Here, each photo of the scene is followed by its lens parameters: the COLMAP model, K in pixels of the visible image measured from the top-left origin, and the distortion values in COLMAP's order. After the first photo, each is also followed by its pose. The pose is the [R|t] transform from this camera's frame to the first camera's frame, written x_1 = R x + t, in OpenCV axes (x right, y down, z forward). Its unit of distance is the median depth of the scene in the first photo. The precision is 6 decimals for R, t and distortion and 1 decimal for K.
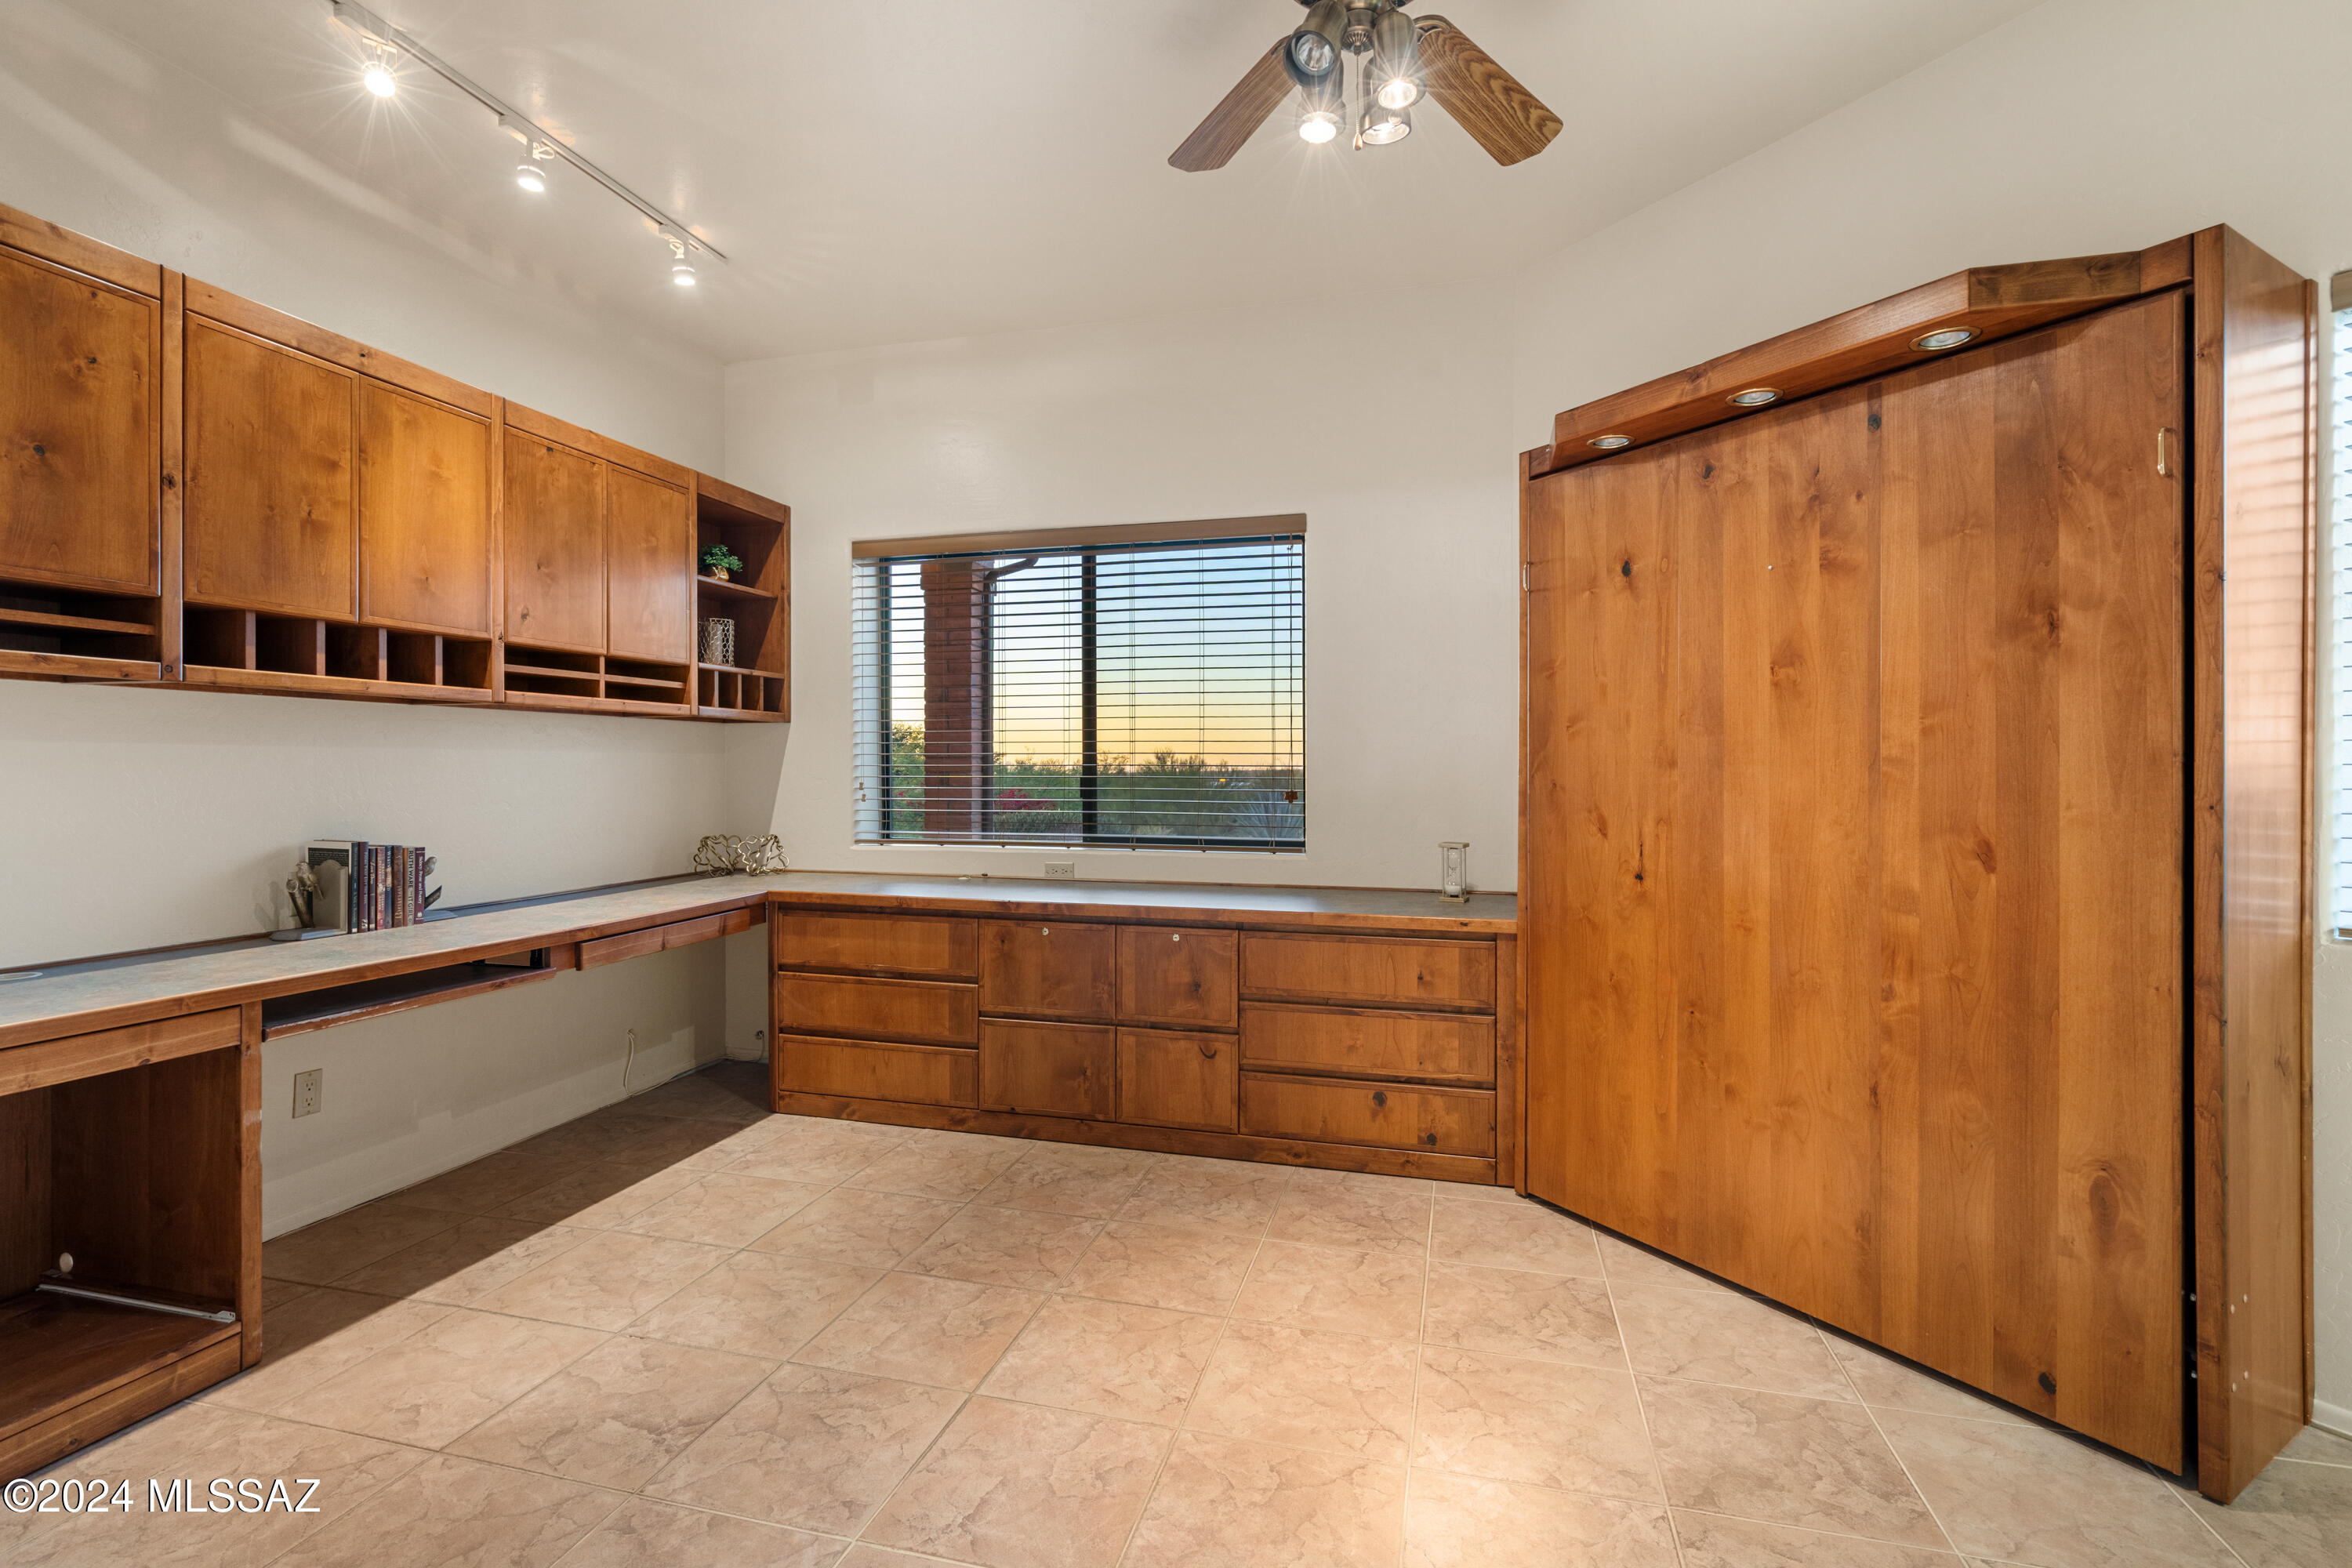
lens RADIAL K [[1086.3, 0, 1178.8], [0, 1086.3, 780.1], [0, 0, 1]] dist [-0.000958, 0.000662]
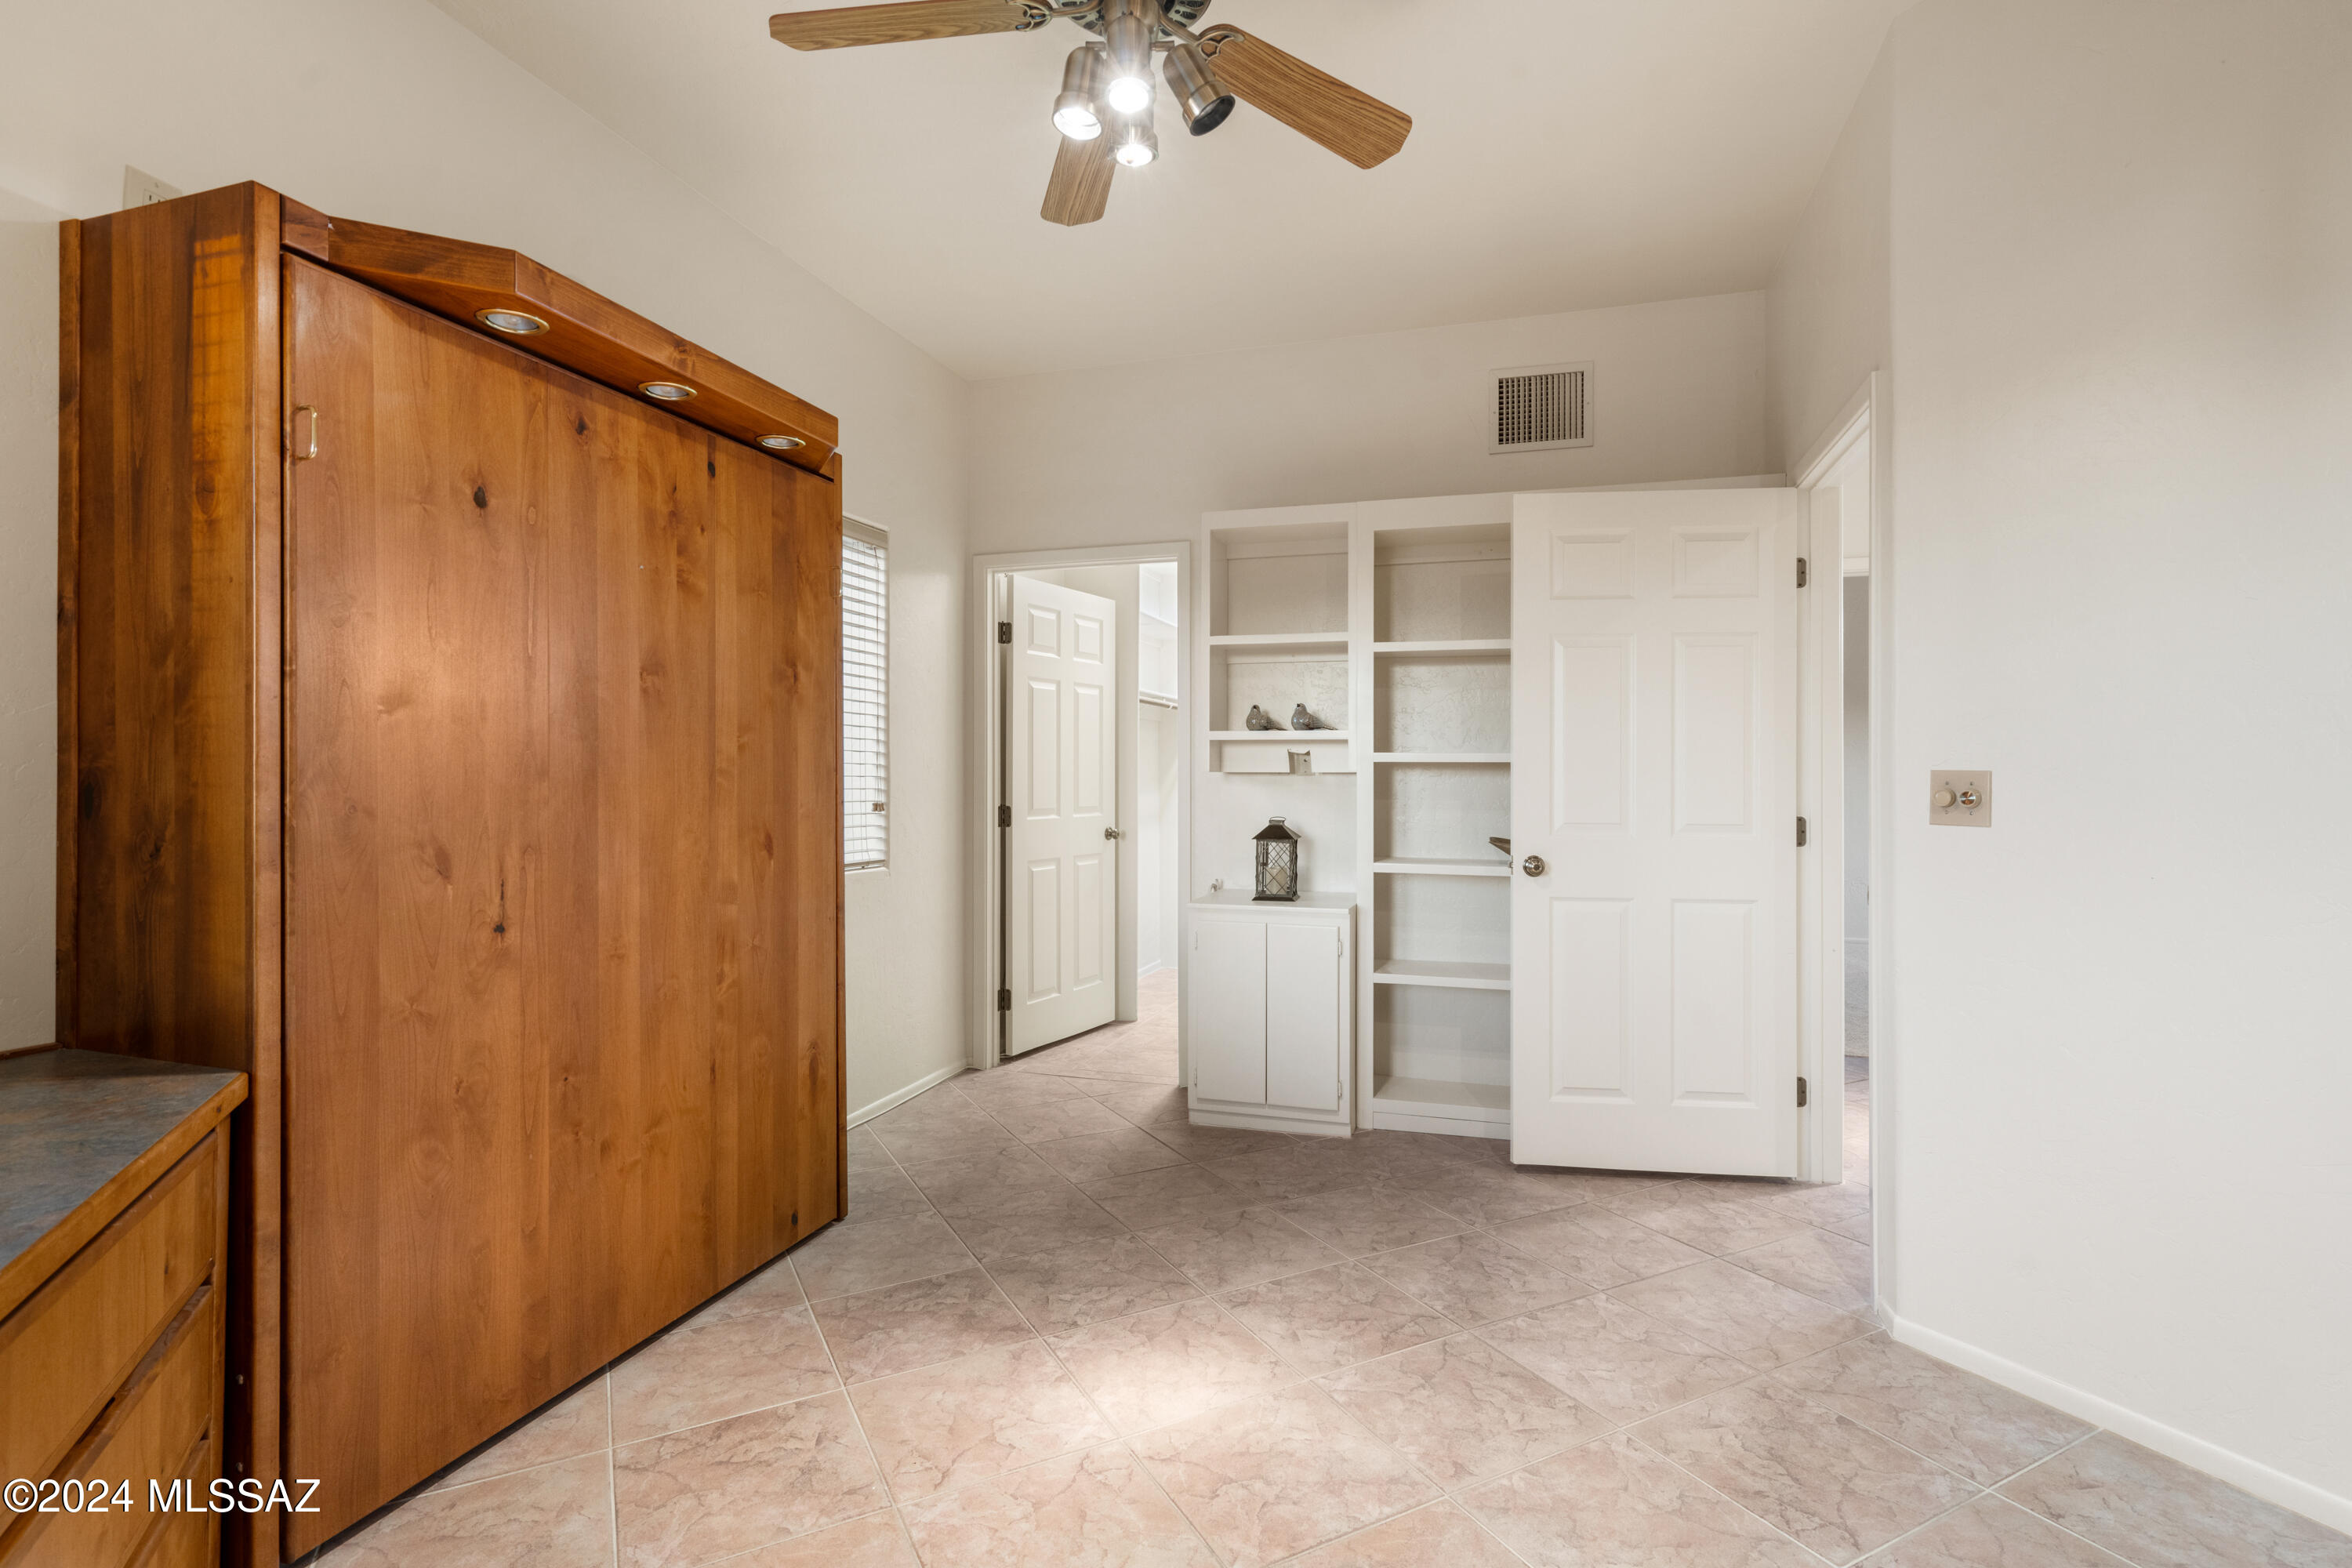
lens RADIAL K [[1145.7, 0, 1178.9], [0, 1145.7, 769.8], [0, 0, 1]] dist [0.001223, 0.000227]
pose [[-0.682424, 0.004943, 0.730940, -0.515577], [0.008708, 0.999961, 0.001367, -0.016765], [-0.730904, 0.007298, -0.682441, 1.368080]]
